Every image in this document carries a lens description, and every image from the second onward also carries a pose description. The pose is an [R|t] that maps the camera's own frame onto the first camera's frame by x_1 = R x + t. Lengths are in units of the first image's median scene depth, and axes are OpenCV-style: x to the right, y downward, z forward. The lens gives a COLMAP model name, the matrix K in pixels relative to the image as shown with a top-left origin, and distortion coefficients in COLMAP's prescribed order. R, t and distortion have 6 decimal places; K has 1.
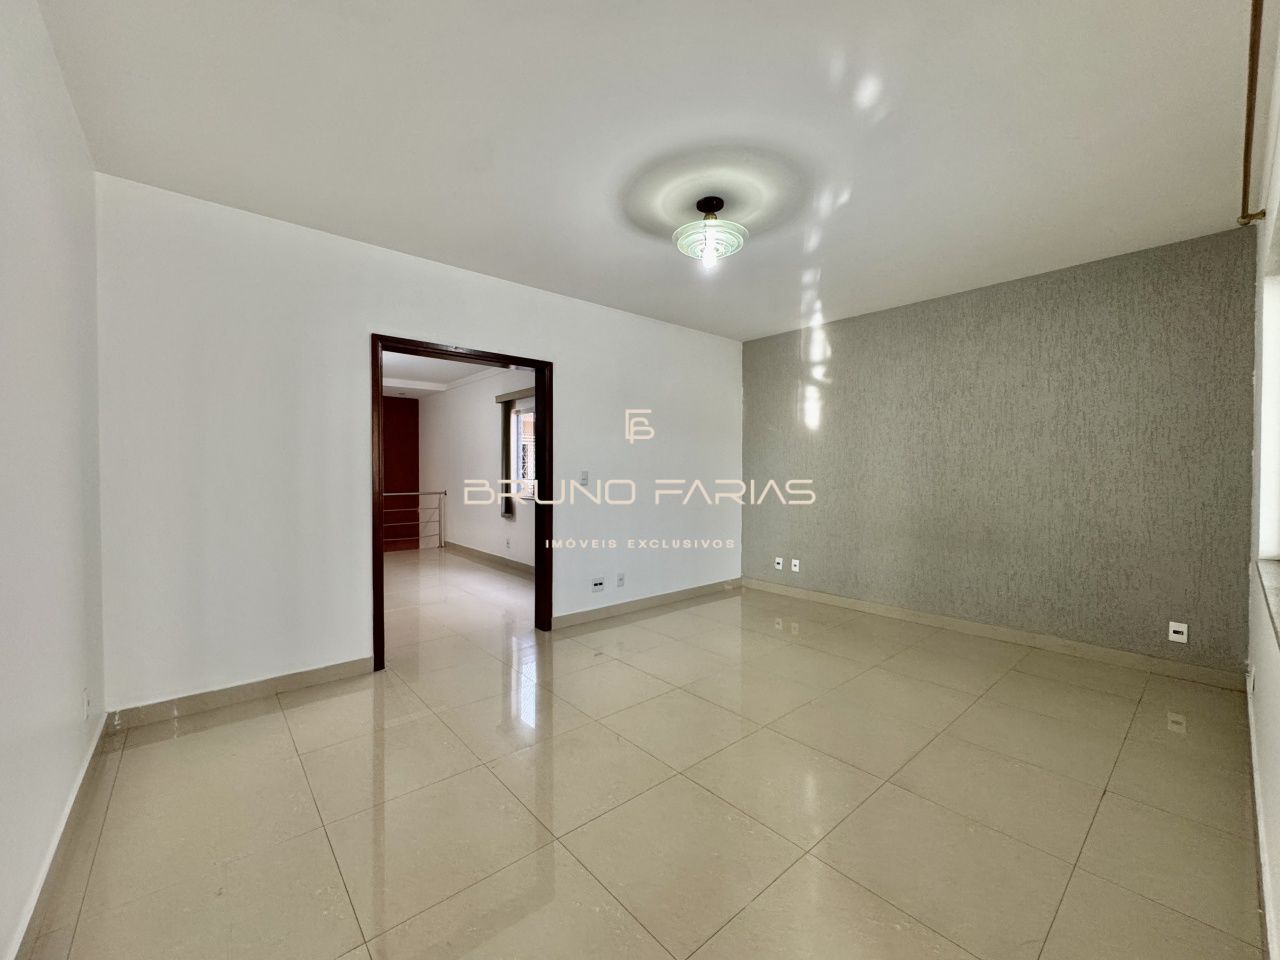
lens RADIAL K [[510.4, 0, 637.9], [0, 510.4, 475.7], [0, 0, 1]] dist [-0.002712, 0.000296]
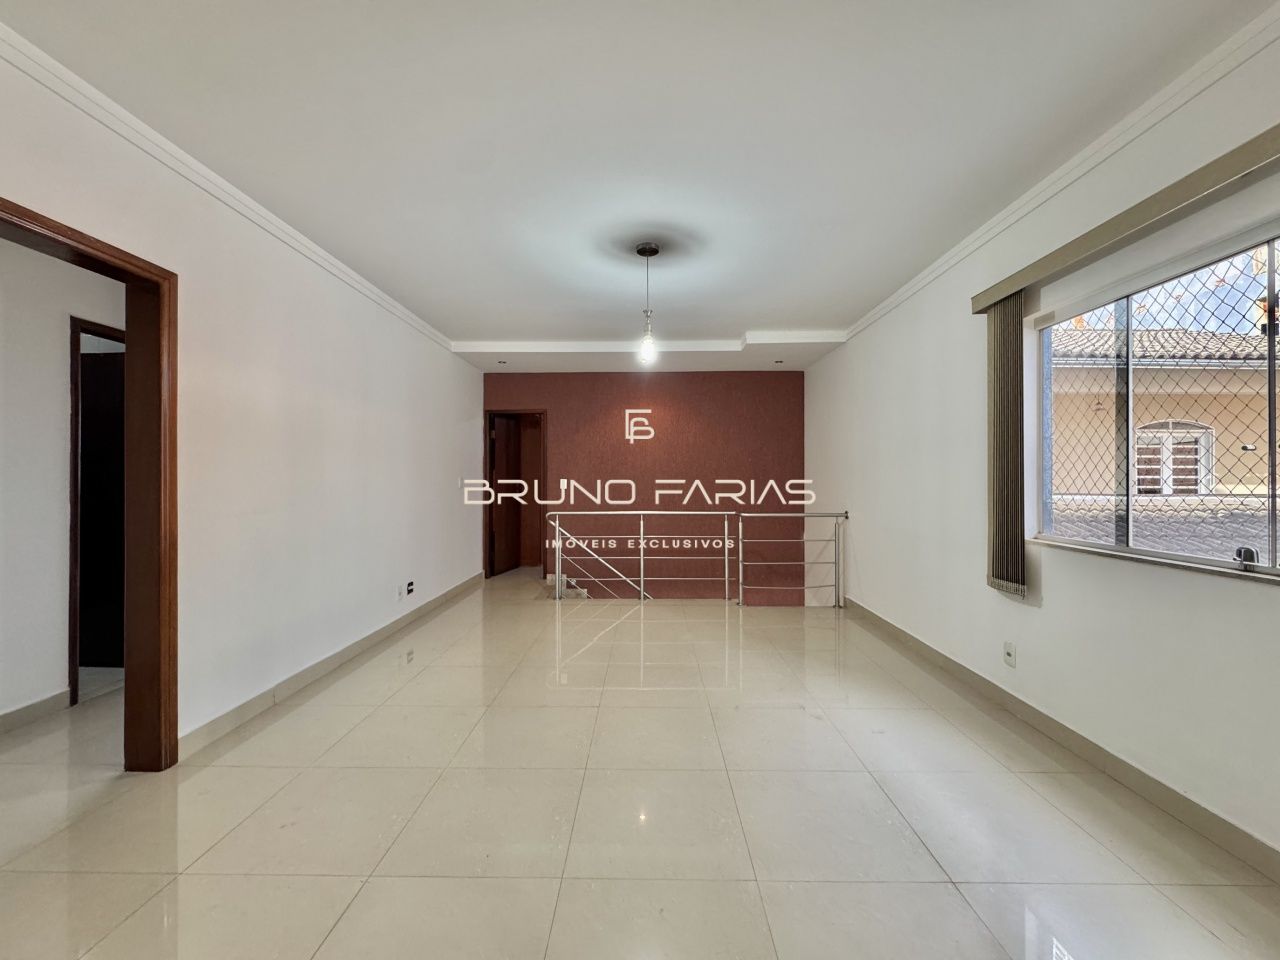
lens RADIAL K [[510.4, 0, 641.5], [0, 510.4, 480.7], [0, 0, 1]] dist [-0.002712, 0.000296]
pose [[0.745905, -0.006629, -0.666019, -0.151479], [-0.002368, 0.999918, -0.012604, 0.000178], [0.666048, 0.010979, 0.745828, 0.378408]]
